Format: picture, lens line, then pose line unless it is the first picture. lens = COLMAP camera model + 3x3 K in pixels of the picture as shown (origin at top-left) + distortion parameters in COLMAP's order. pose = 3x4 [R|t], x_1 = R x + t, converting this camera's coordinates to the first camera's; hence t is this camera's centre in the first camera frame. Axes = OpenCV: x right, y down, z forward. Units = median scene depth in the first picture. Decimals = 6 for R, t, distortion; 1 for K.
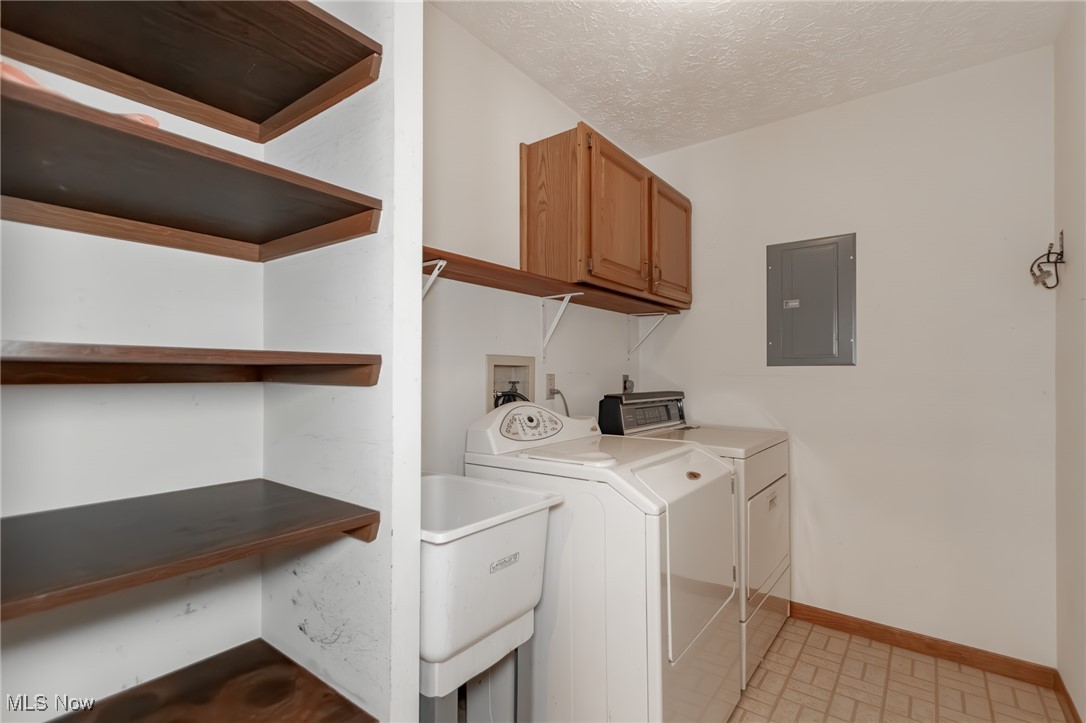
lens RADIAL K [[507.8, 0, 543.4], [0, 507.8, 366.1], [0, 0, 1]] dist [0.011903, -0.005533]
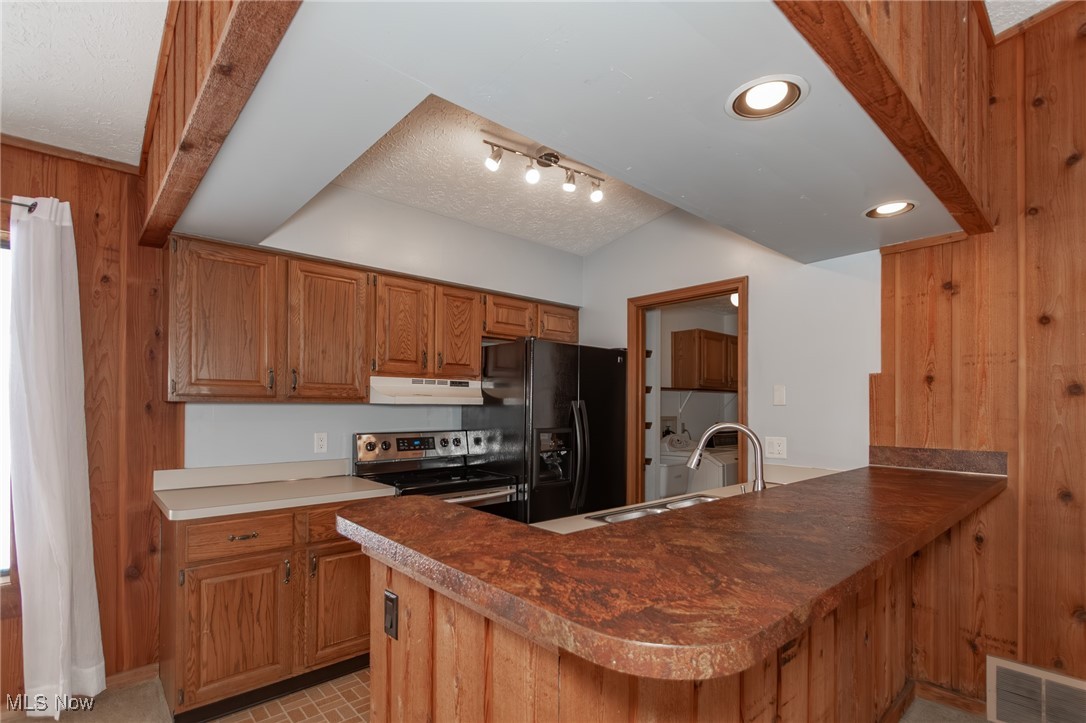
lens RADIAL K [[507.8, 0, 548.8], [0, 507.8, 403.0], [0, 0, 1]] dist [0.011903, -0.005533]
pose [[0.983031, 0.000070, -0.183440, -0.179767], [0.000712, 0.999991, 0.004196, -0.093964], [0.183439, -0.004255, 0.983022, -1.575466]]
